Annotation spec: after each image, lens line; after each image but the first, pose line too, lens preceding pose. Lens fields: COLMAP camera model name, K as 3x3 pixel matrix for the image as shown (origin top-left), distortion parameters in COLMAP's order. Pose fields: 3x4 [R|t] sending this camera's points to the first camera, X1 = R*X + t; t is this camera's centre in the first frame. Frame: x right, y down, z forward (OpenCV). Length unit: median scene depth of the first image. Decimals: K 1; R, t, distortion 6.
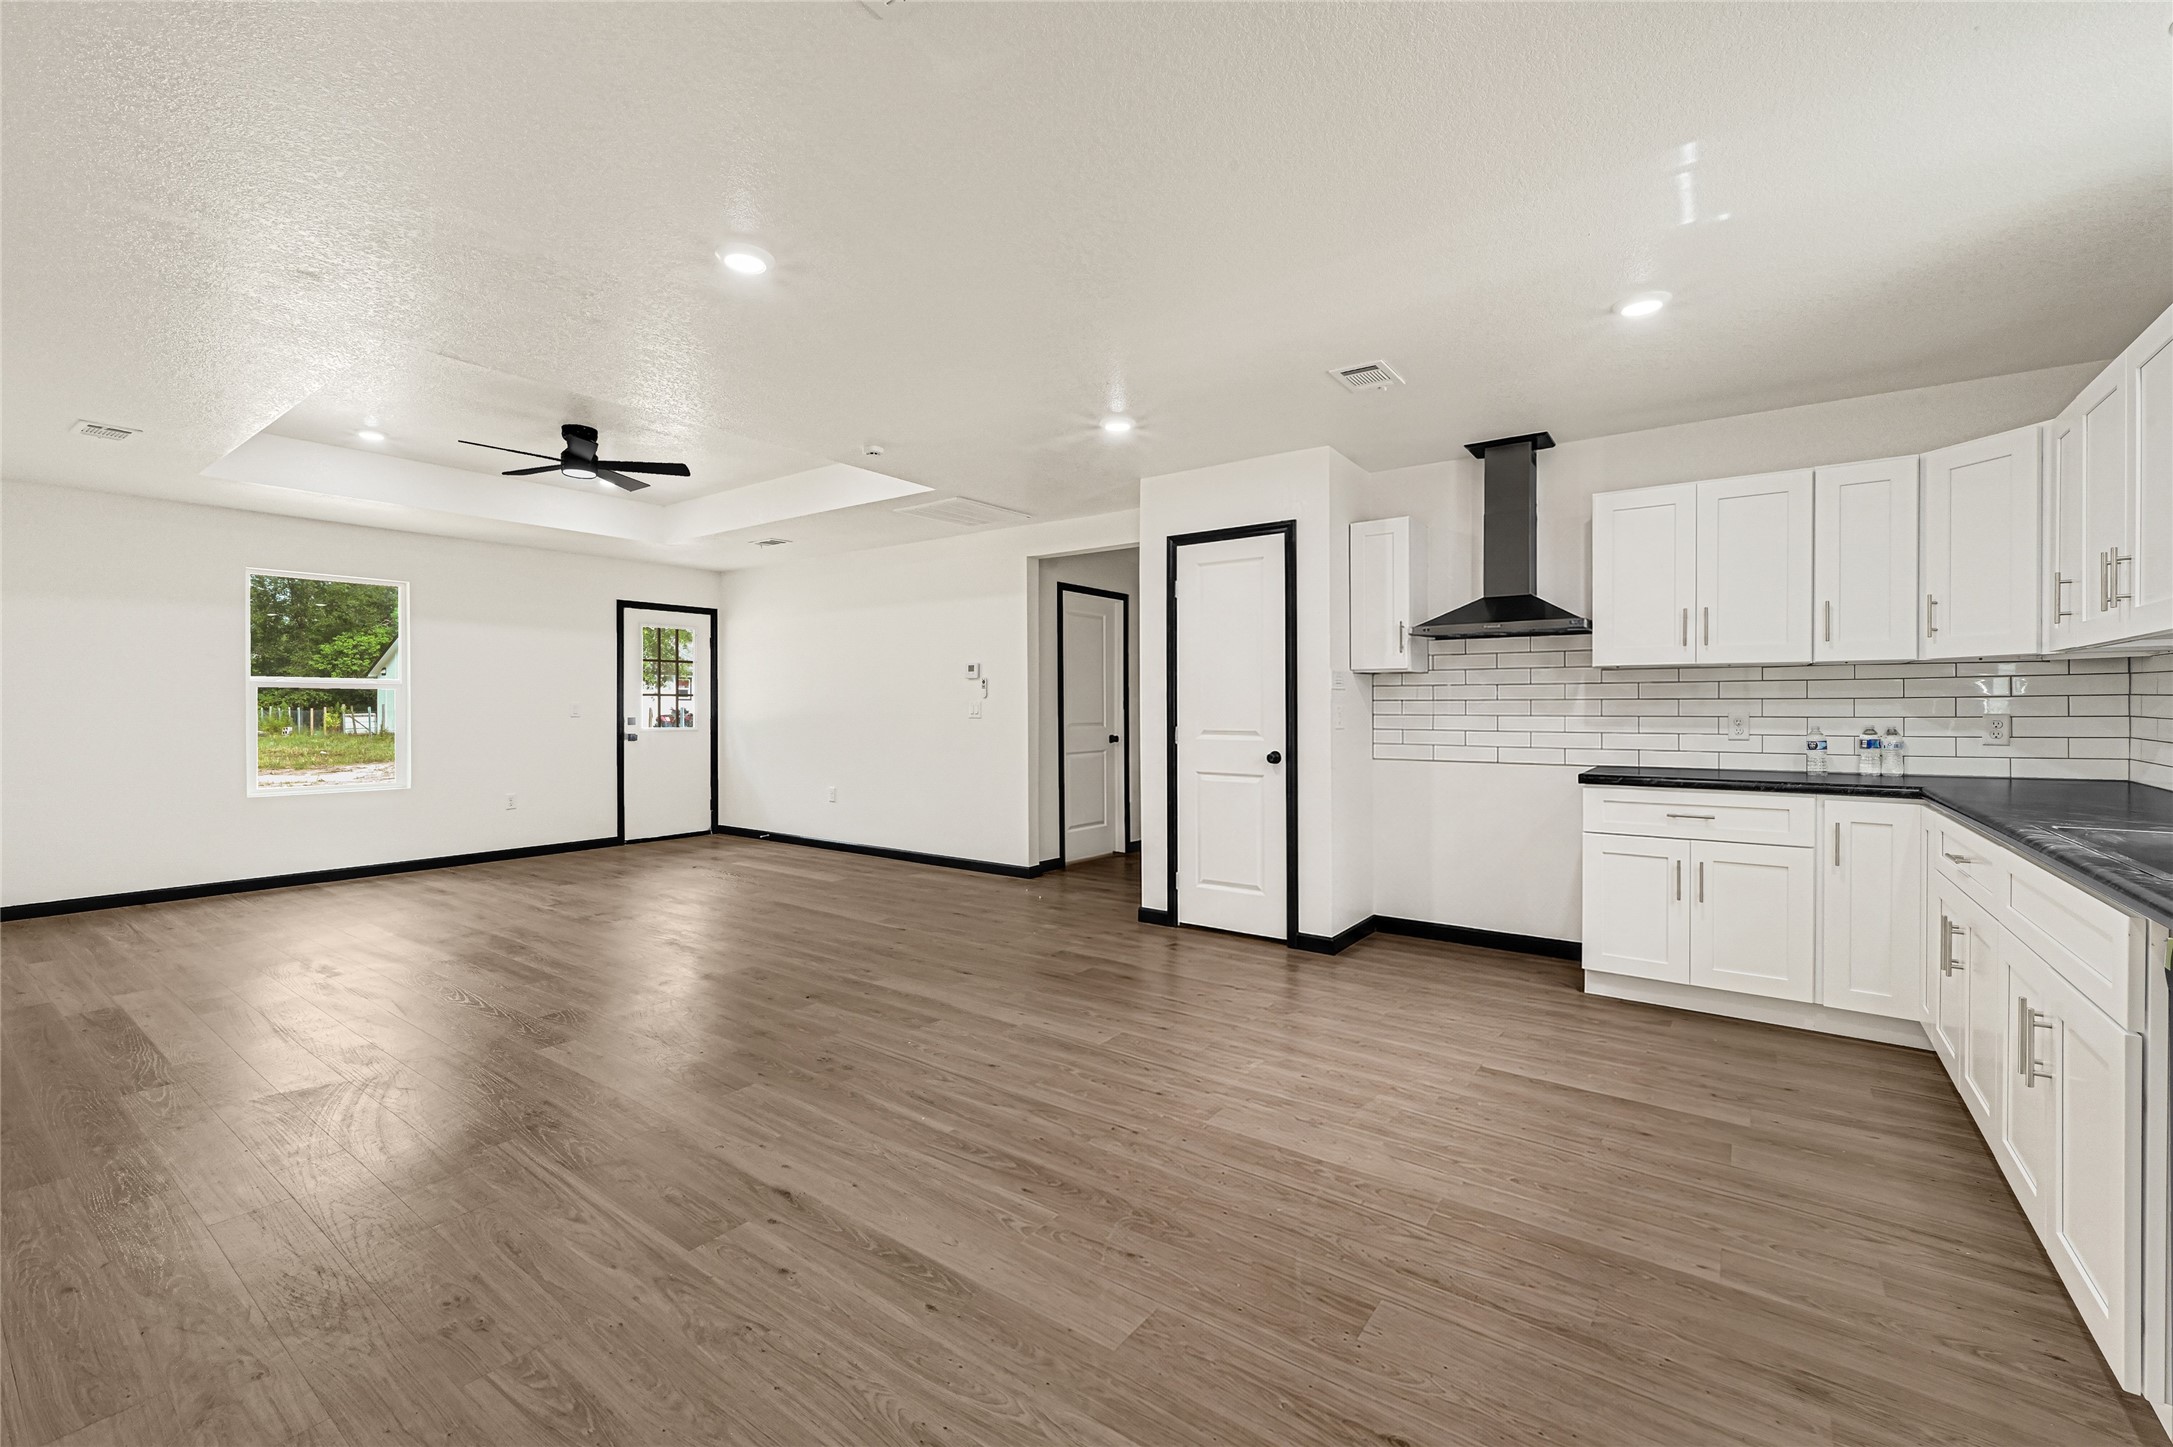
lens RADIAL K [[918.0, 0, 1082.2], [0, 918.0, 707.9], [0, 0, 1]] dist [-0.002443, -0.000380]
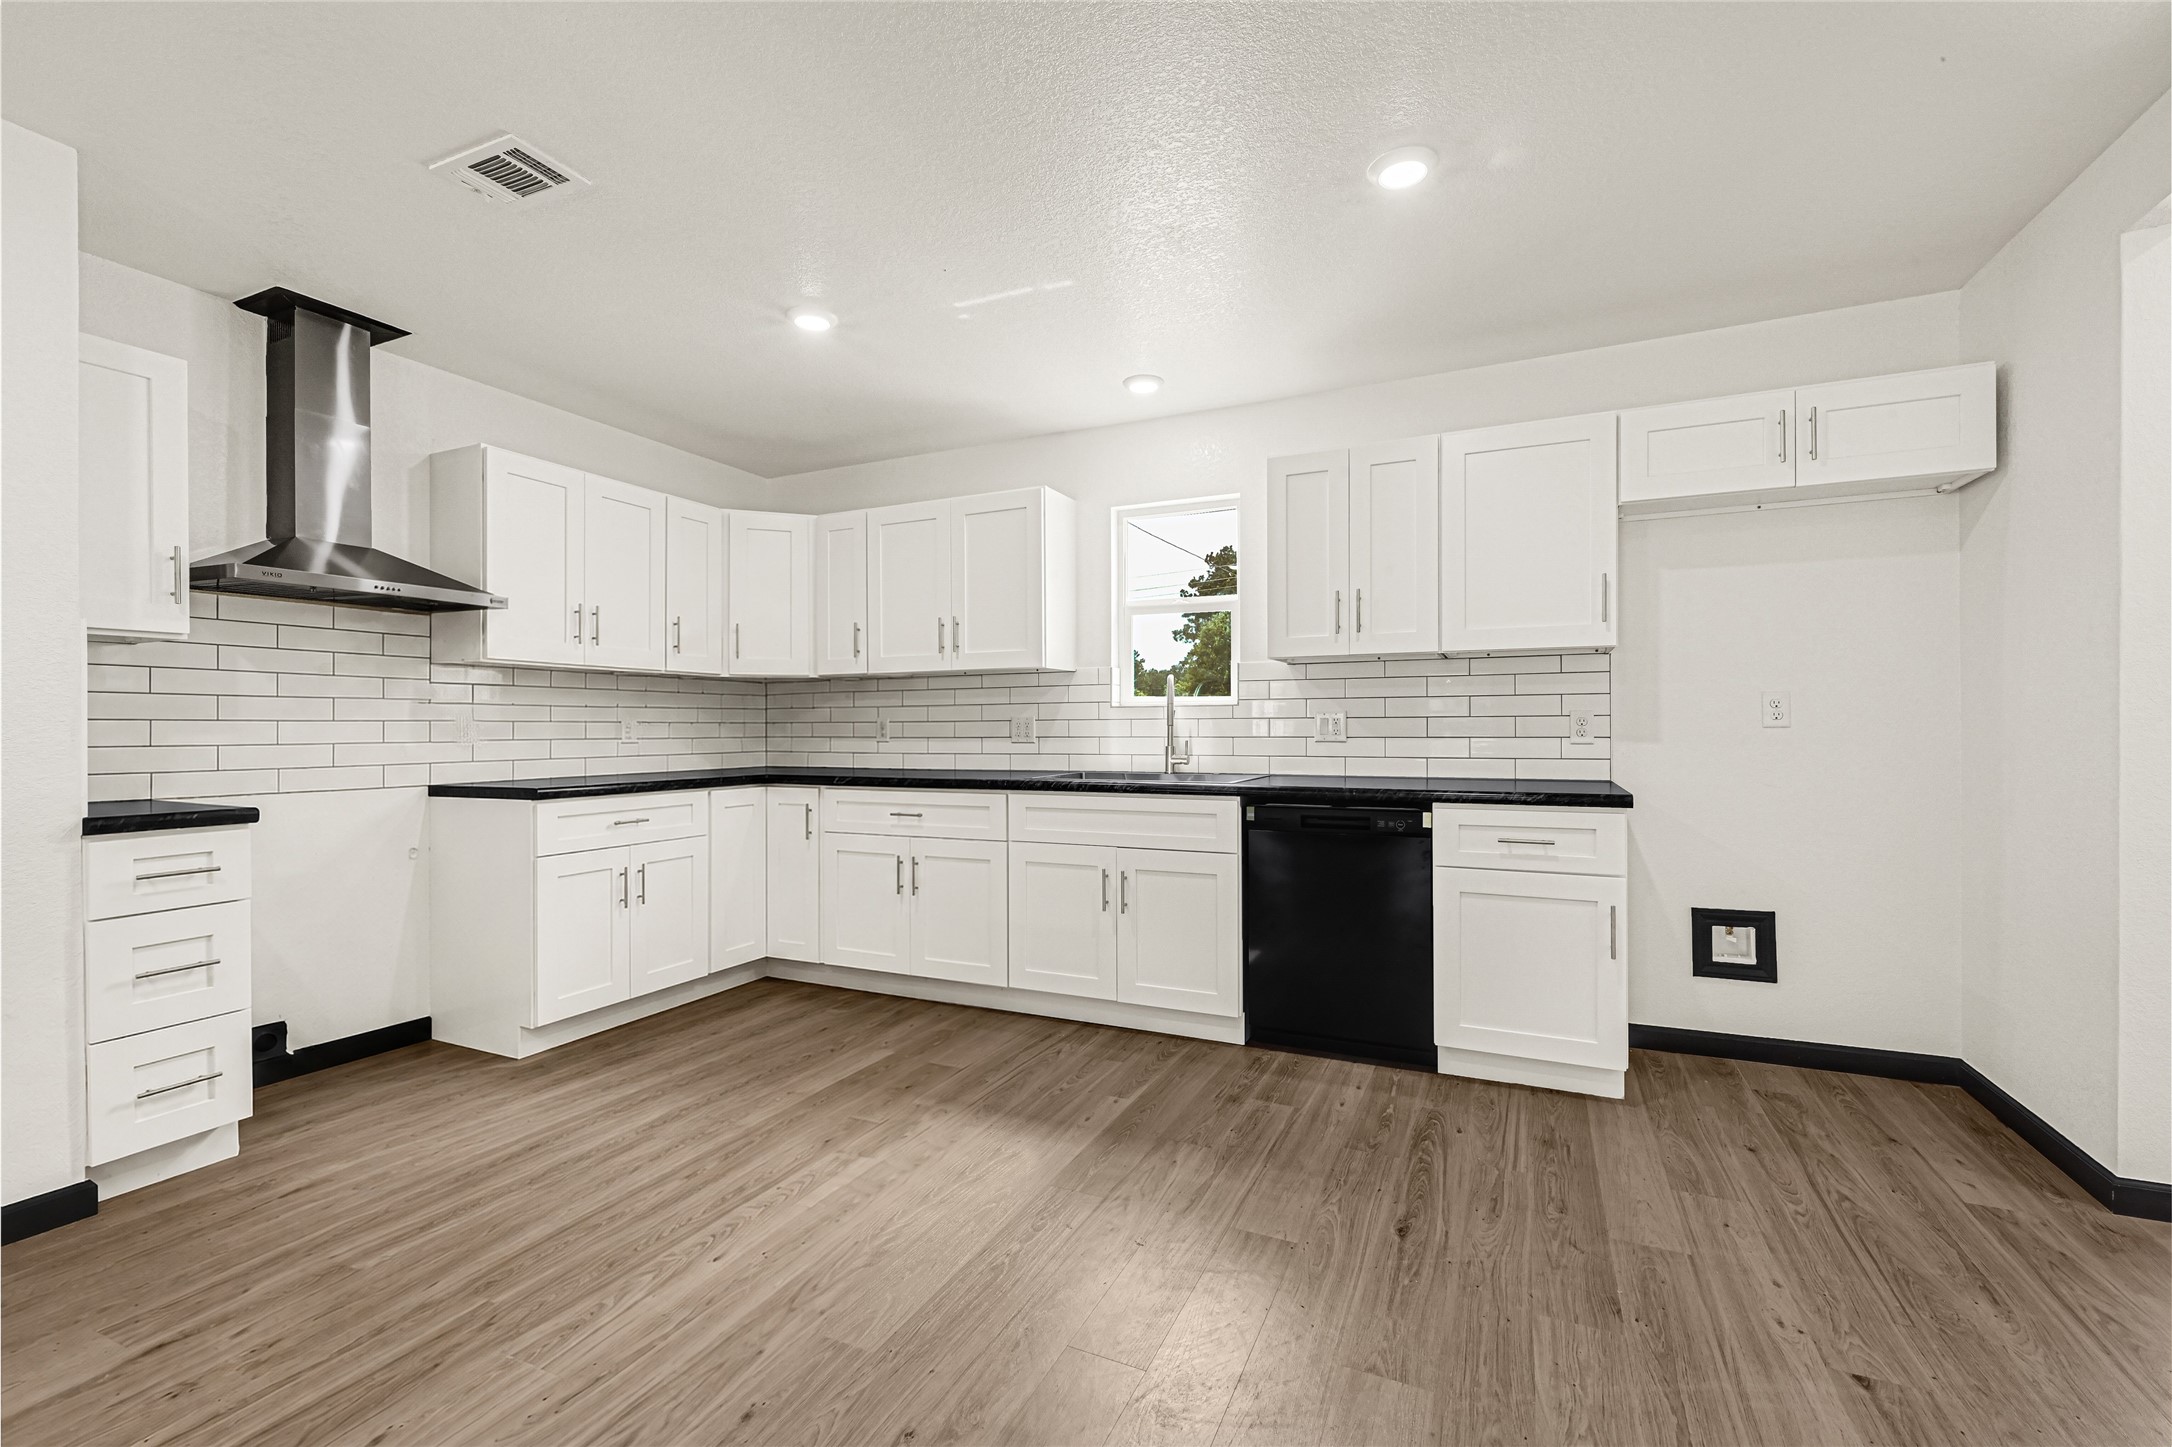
lens RADIAL K [[917.6, 0, 1083.1], [0, 917.6, 726.9], [0, 0, 1]] dist [-0.002443, -0.000380]
pose [[-0.207067, 0.002831, 0.978323, -0.299469], [0.005511, 0.999983, -0.001727, 0.017585], [-0.978311, 0.005034, -0.207080, 0.585330]]
